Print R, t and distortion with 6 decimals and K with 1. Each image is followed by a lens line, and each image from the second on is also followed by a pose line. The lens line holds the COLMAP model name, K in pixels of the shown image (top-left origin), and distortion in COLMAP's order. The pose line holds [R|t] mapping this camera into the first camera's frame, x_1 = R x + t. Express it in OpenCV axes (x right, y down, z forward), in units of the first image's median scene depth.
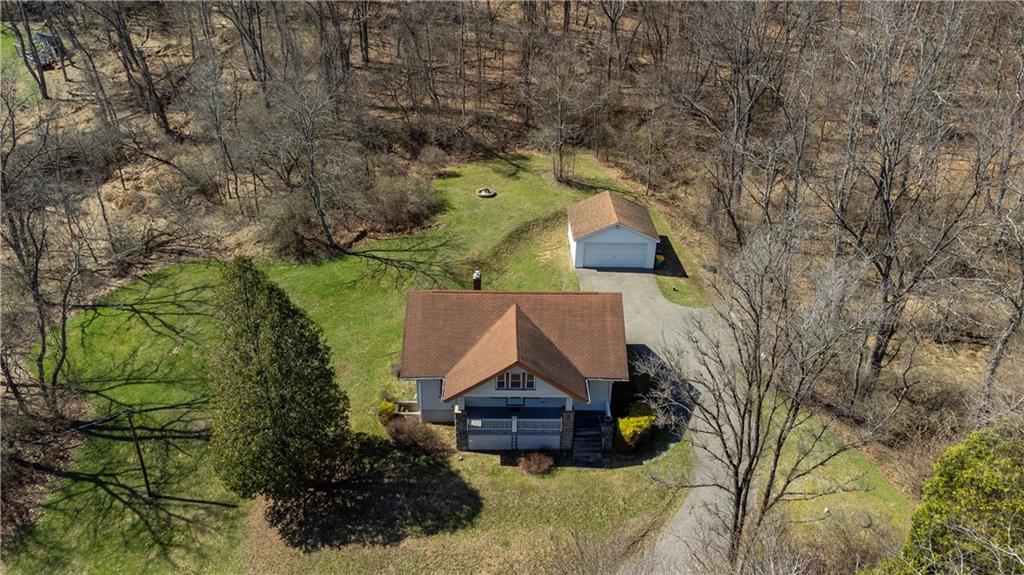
lens RADIAL K [[775.9, 0, 512.0], [0, 775.9, 287.5], [0, 0, 1]] dist [0.052781, 0.000384]
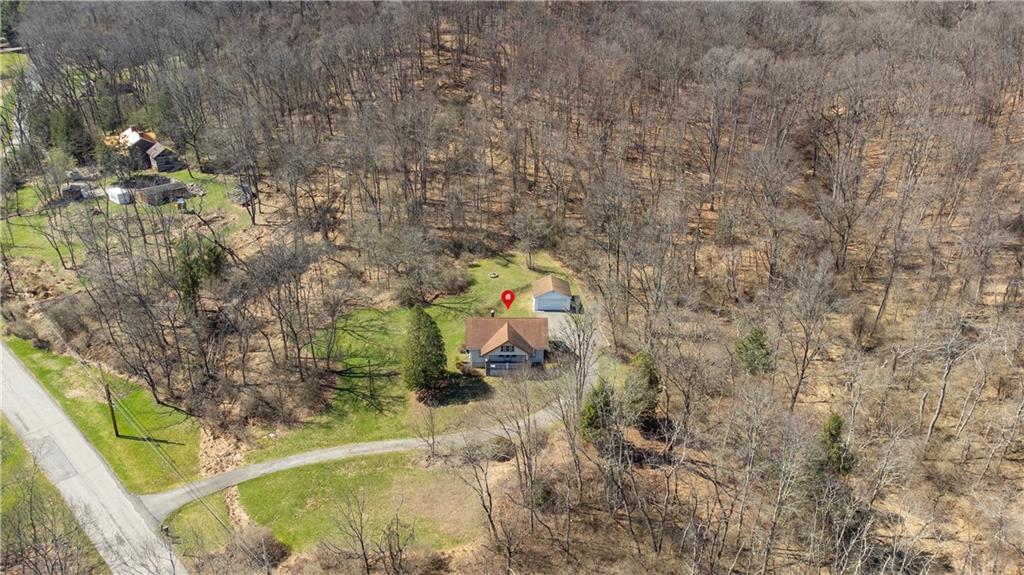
lens RADIAL K [[775.9, 0, 512.0], [0, 775.9, 287.5], [0, 0, 1]] dist [0.052781, 0.000384]
pose [[0.999959, -0.007617, 0.004905, 0.006009], [0.007954, 0.997308, -0.072888, 0.069562], [-0.004337, 0.072924, 0.997328, -1.192970]]
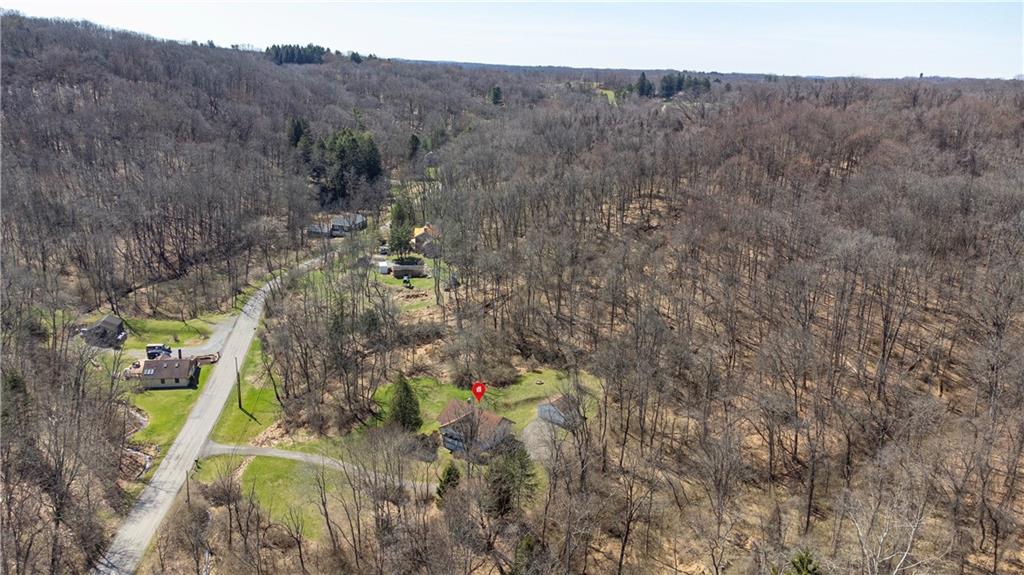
lens RADIAL K [[775.9, 0, 512.0], [0, 775.9, 287.5], [0, 0, 1]] dist [0.052781, 0.000384]
pose [[0.805517, 0.183675, -0.563388, 1.374391], [-0.304227, 0.944070, -0.127192, -0.073855], [0.508516, 0.273854, 0.816343, -1.263601]]
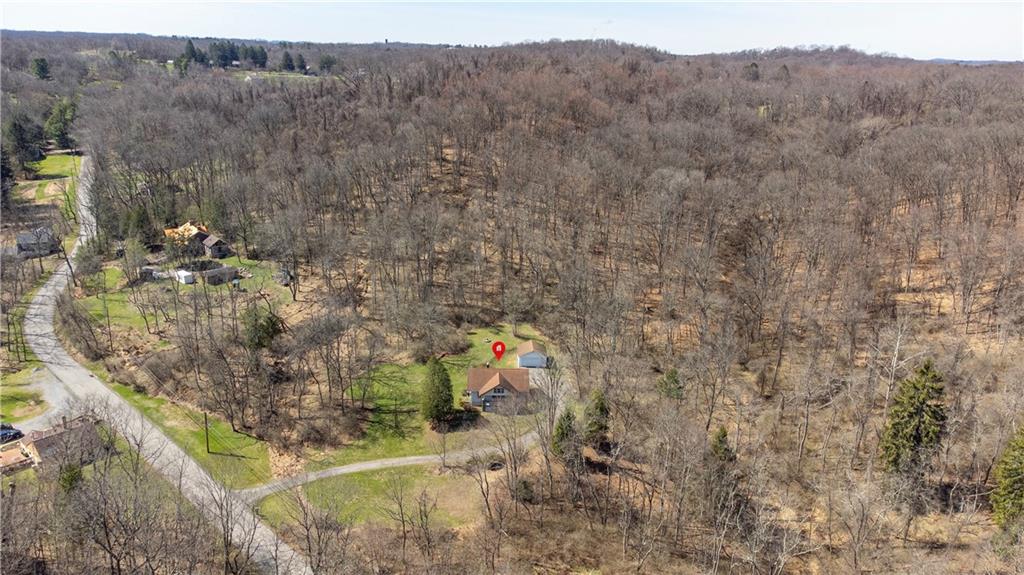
lens RADIAL K [[775.9, 0, 512.0], [0, 775.9, 287.5], [0, 0, 1]] dist [0.052781, 0.000384]
pose [[0.999628, 0.005245, 0.026753, -0.023078], [-0.000176, 0.982539, -0.186058, 0.218917], [-0.027262, 0.185984, 0.982174, -1.855125]]
